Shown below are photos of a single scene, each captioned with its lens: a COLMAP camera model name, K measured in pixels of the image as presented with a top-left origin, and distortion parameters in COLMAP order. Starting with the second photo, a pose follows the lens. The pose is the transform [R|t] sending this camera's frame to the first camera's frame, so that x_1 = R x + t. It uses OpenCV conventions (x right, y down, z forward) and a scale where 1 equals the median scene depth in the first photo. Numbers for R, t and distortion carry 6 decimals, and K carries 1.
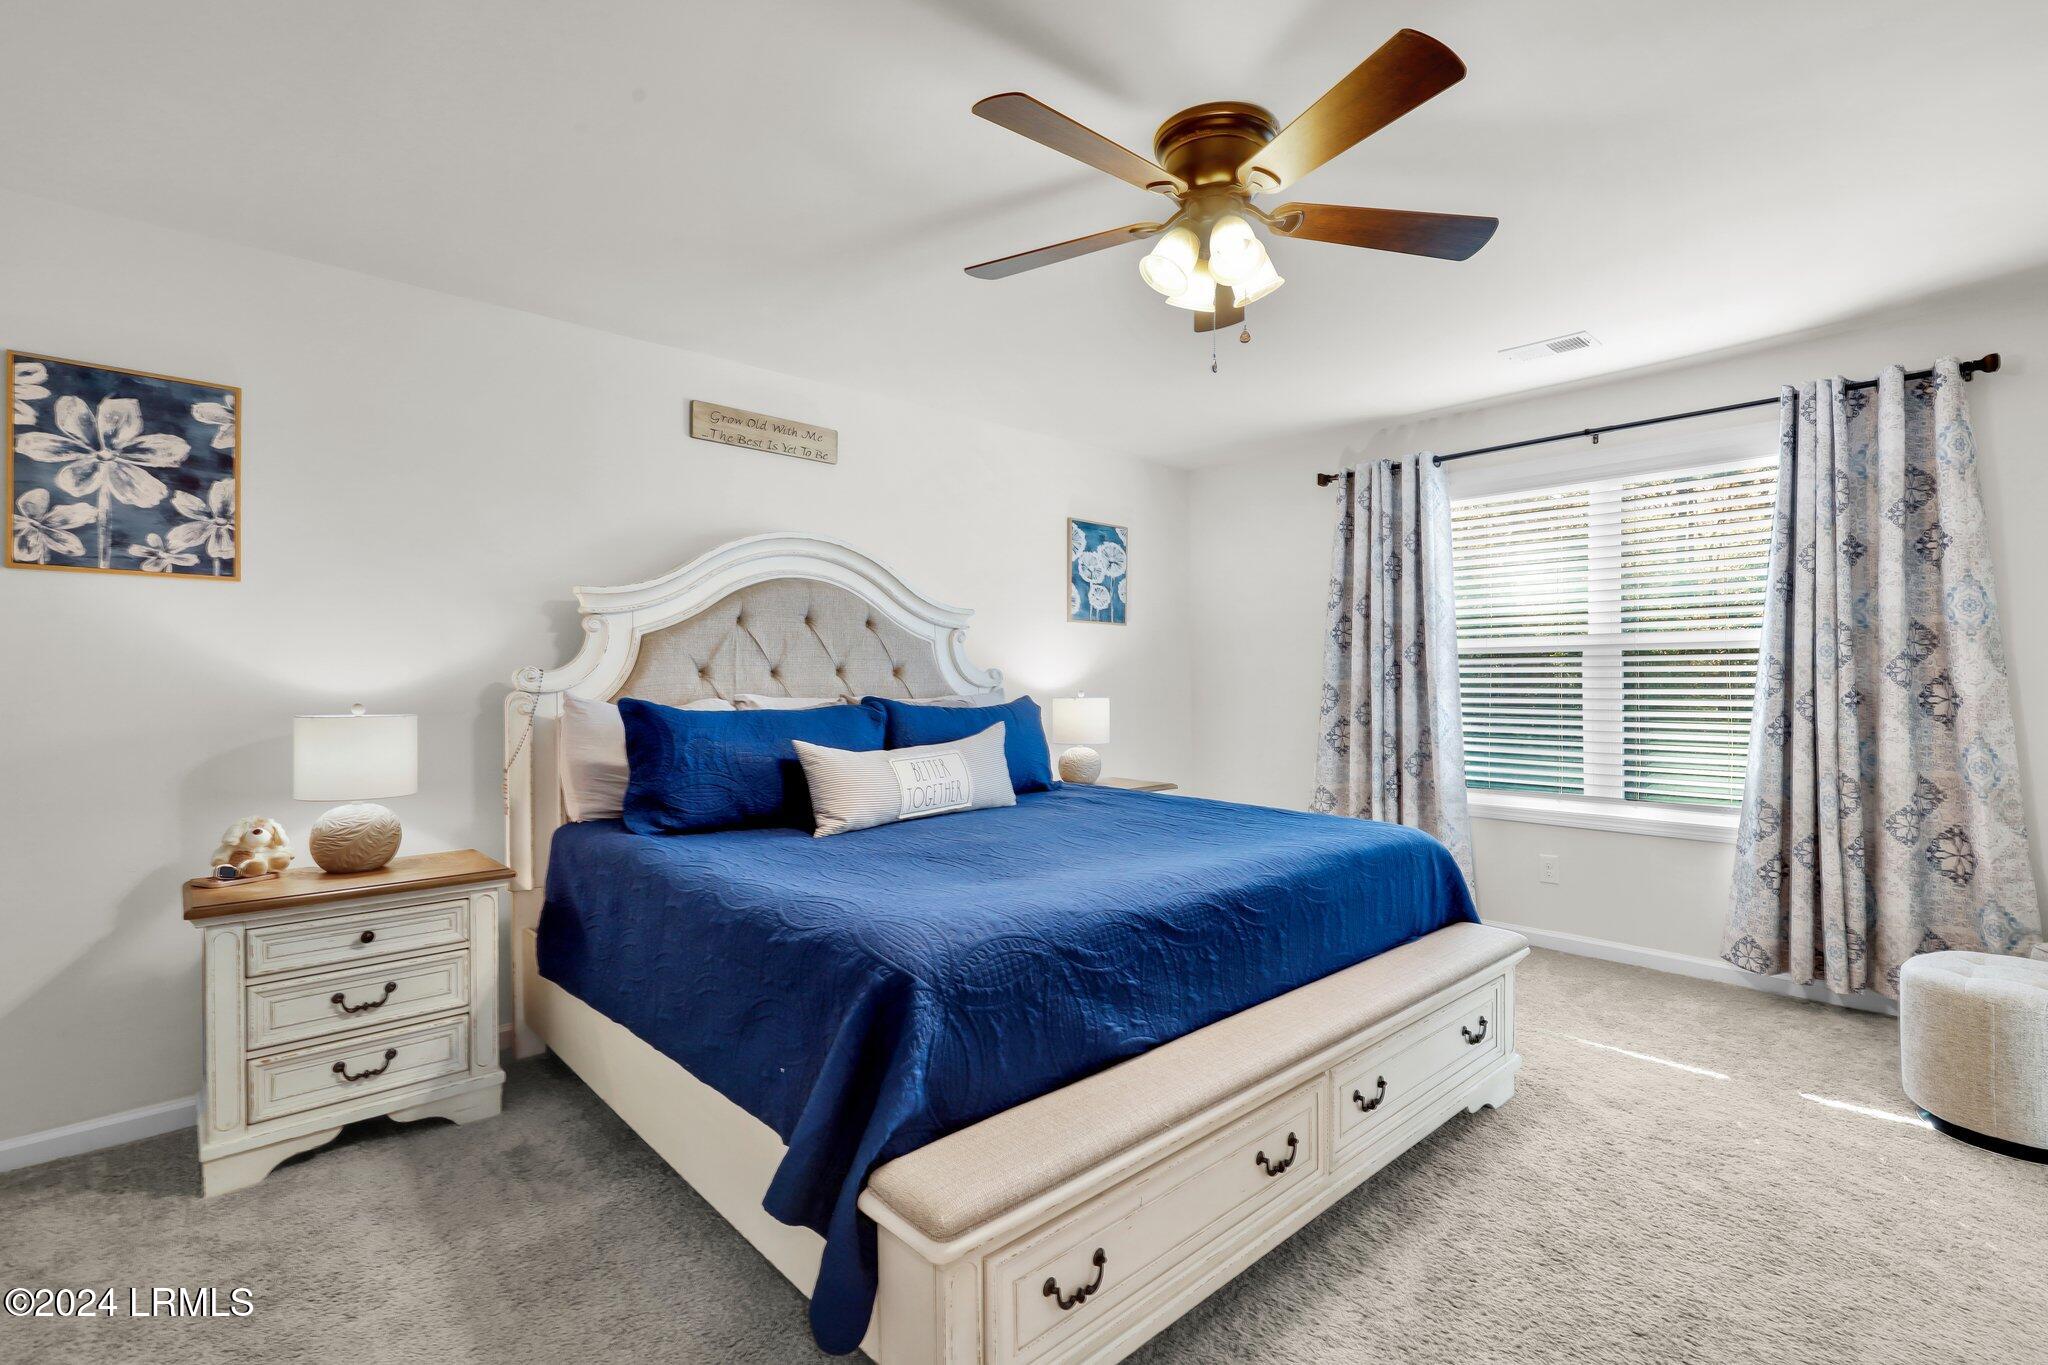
lens RADIAL K [[978.5, 0, 1031.5], [0, 978.5, 678.6], [0, 0, 1]] dist [0.001141, 0.000002]
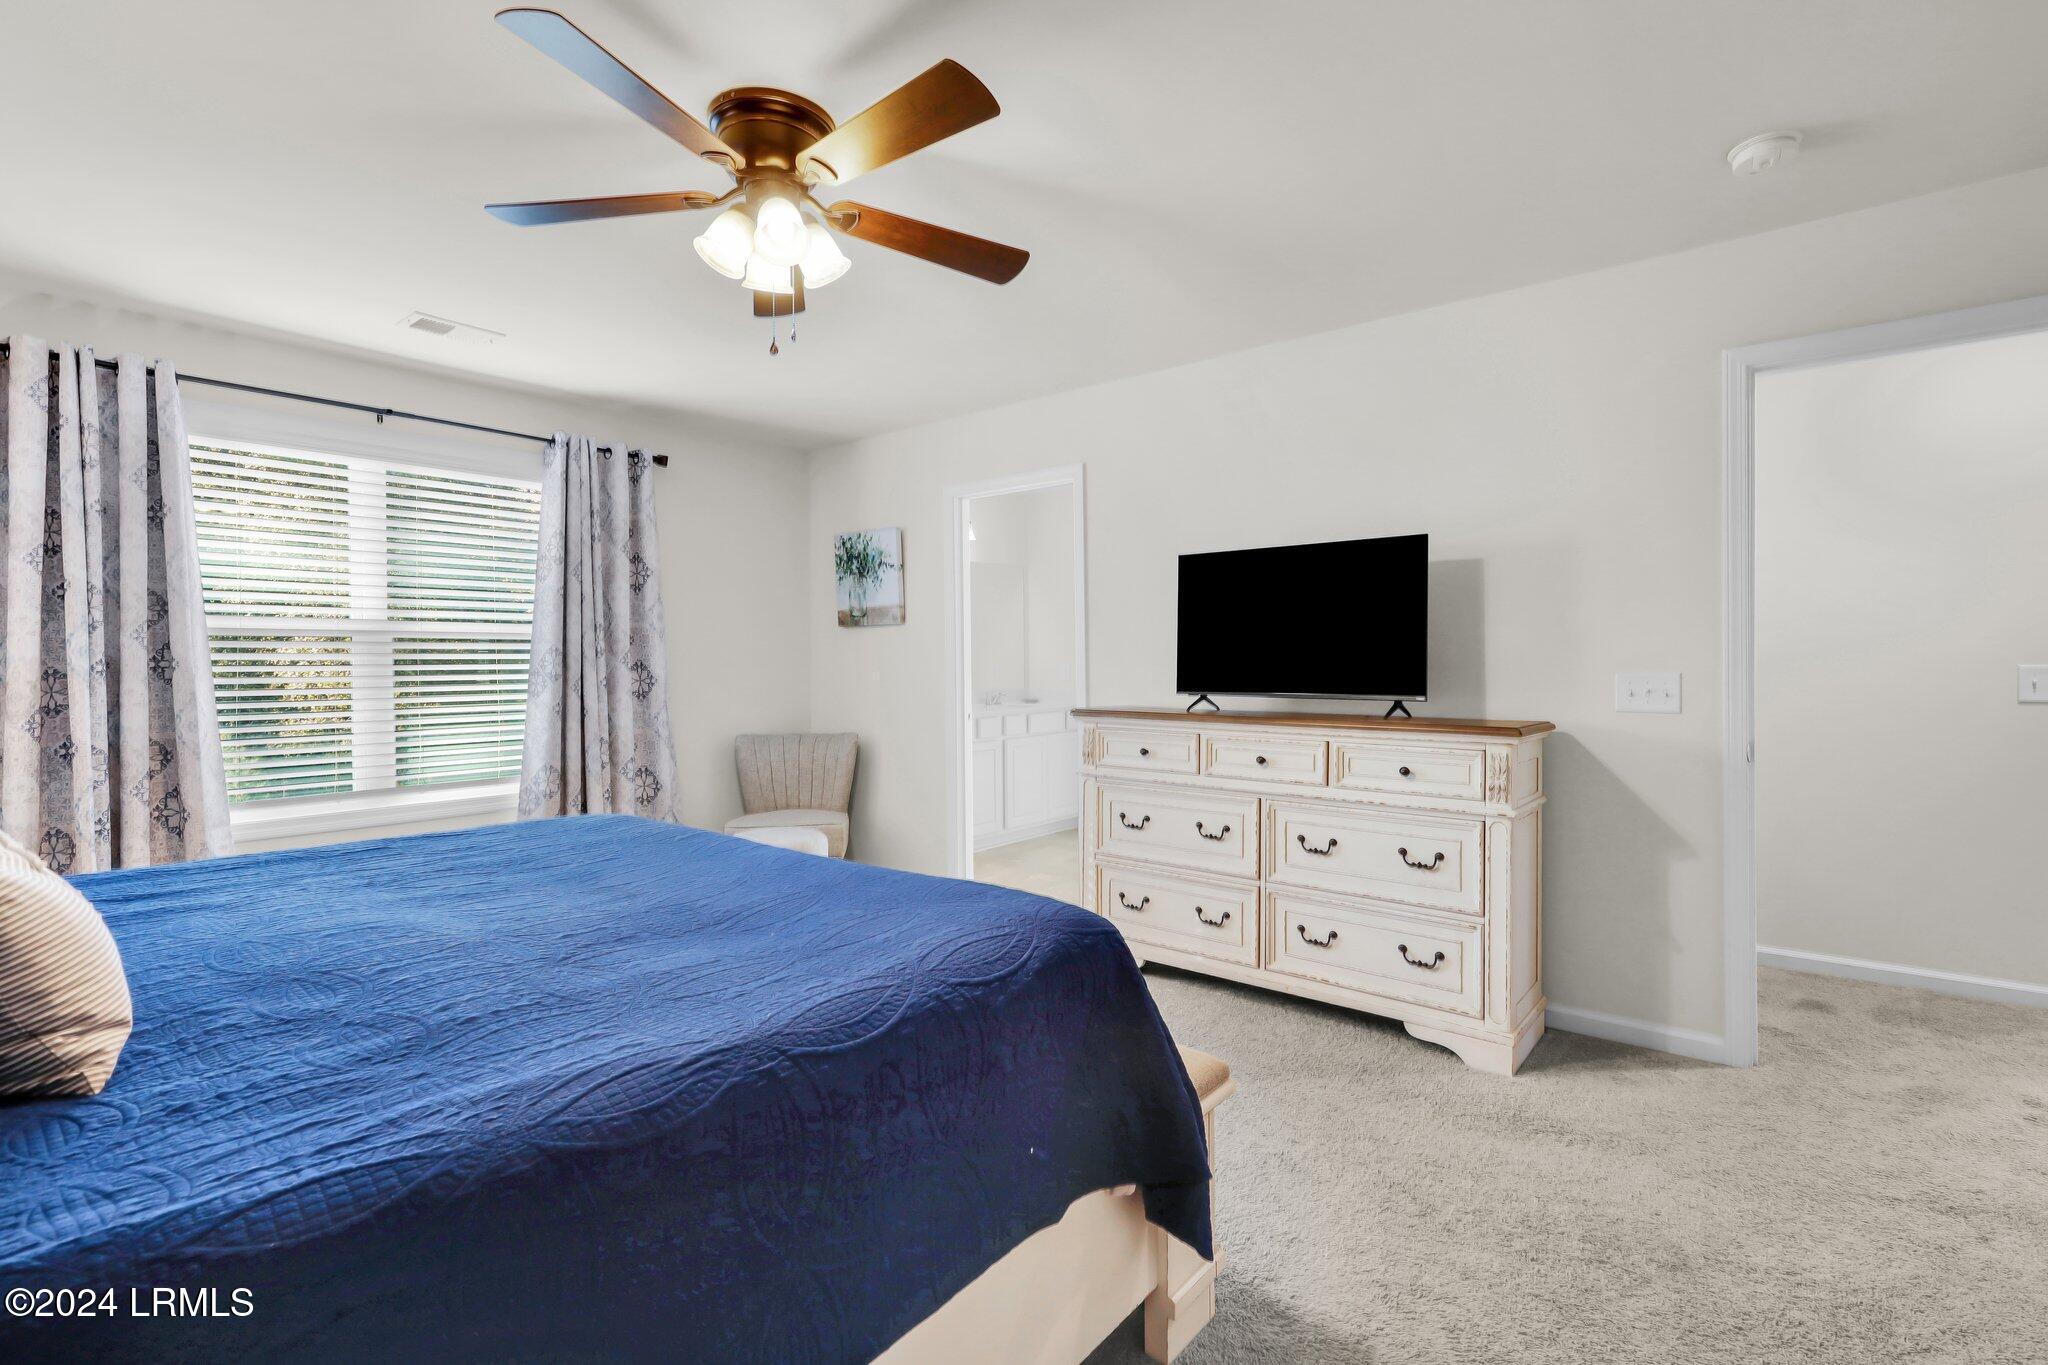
lens RADIAL K [[1014.9, 0, 1024.4], [0, 1014.9, 668.6], [0, 0, 1]] dist [0.002490, -0.001344]
pose [[-0.191474, -0.001986, 0.981496, -0.536521], [0.007072, 0.999969, 0.003403, 0.002876], [-0.981472, 0.007592, -0.191454, 0.583489]]
